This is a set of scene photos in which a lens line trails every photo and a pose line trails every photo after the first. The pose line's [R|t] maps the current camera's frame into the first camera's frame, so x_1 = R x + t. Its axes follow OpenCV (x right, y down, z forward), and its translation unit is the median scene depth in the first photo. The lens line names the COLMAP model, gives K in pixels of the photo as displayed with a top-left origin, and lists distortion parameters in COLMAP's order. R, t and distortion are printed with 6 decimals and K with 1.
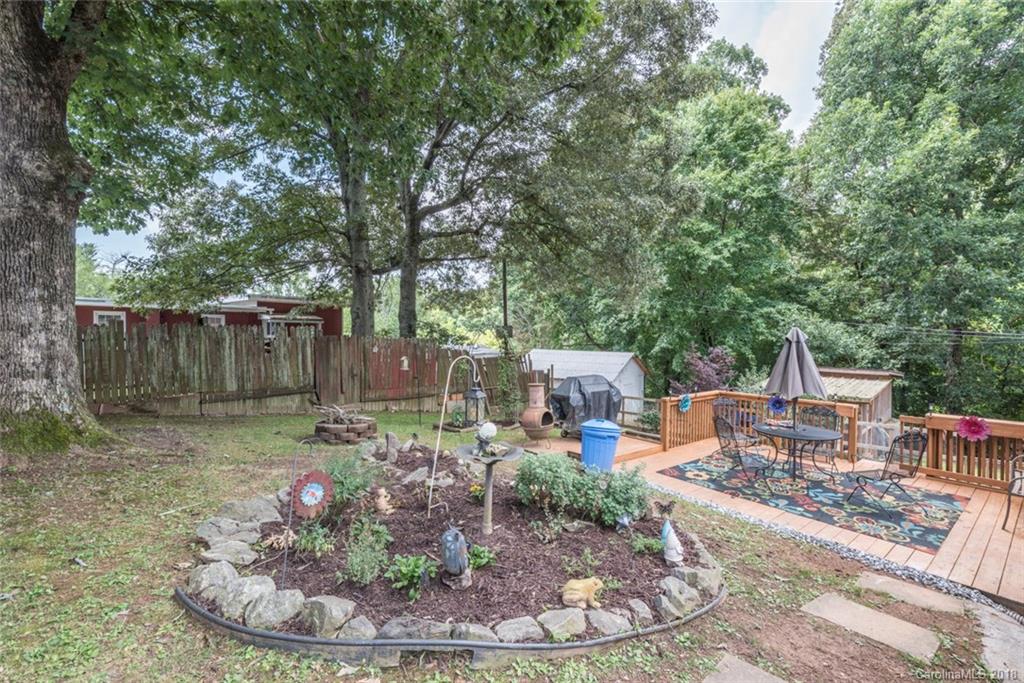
lens RADIAL K [[441.3, 0, 513.2], [0, 441.3, 340.9], [0, 0, 1]] dist [-0.000152, -0.000350]
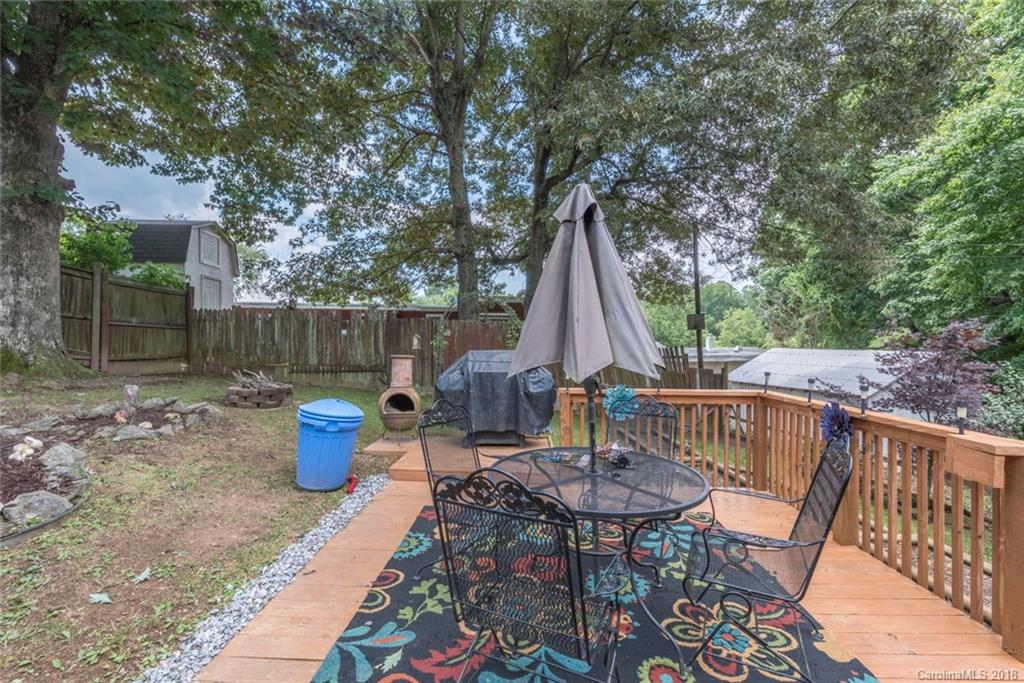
lens RADIAL K [[441.3, 0, 515.1], [0, 441.3, 343.7], [0, 0, 1]] dist [-0.000152, -0.000350]
pose [[0.762612, 0.000116, -0.646856, 0.912786], [-0.009496, 0.999894, -0.011016, 0.111497], [0.646786, 0.014544, 0.762533, 0.754944]]
